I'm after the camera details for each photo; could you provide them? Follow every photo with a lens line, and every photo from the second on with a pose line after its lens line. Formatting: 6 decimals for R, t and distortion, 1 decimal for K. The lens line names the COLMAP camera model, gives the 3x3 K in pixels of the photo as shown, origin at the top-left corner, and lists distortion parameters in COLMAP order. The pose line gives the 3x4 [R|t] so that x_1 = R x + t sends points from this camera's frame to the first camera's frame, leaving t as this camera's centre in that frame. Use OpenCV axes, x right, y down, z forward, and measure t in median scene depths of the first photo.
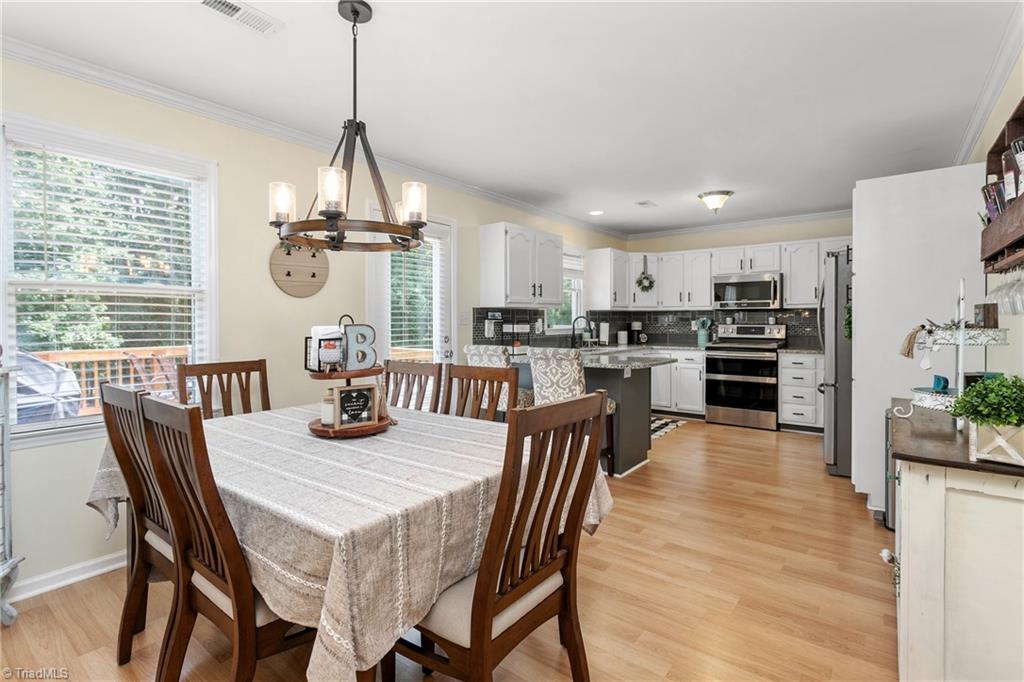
lens RADIAL K [[488.7, 0, 510.9], [0, 488.7, 326.2], [0, 0, 1]] dist [-0.000518, -0.000371]
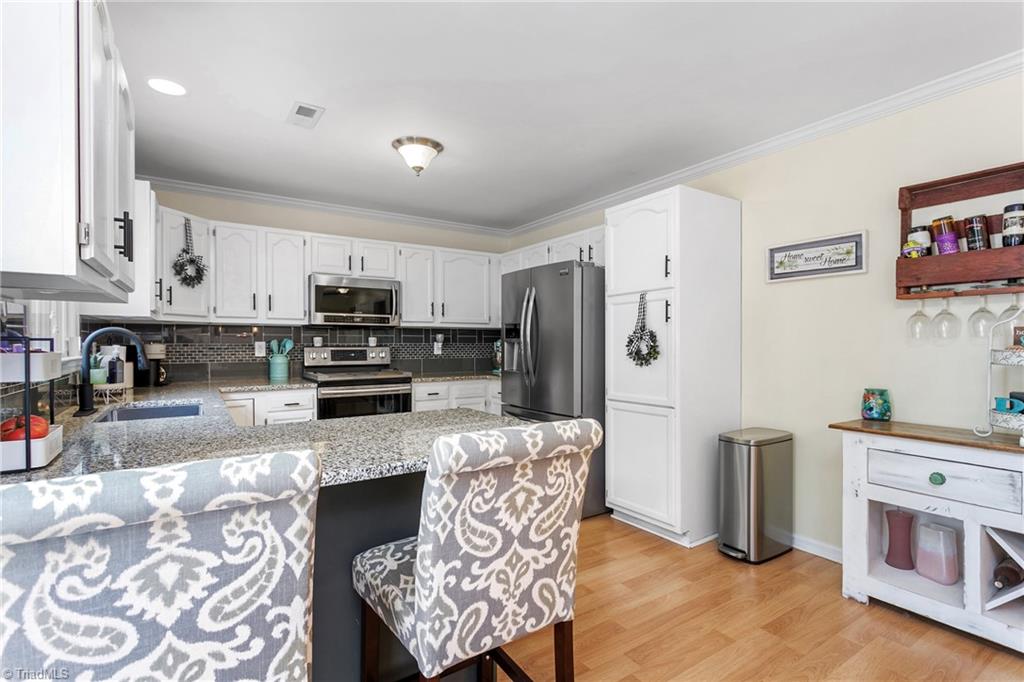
lens RADIAL K [[481.5, 0, 512.0], [0, 481.5, 341.0], [0, 0, 1]] dist [0.002219, 0.001576]
pose [[0.302805, 0.003675, 0.953045, -0.125309], [0.010444, 0.999920, -0.007174, -0.004598], [-0.952995, 0.012126, 0.302743, 0.549152]]
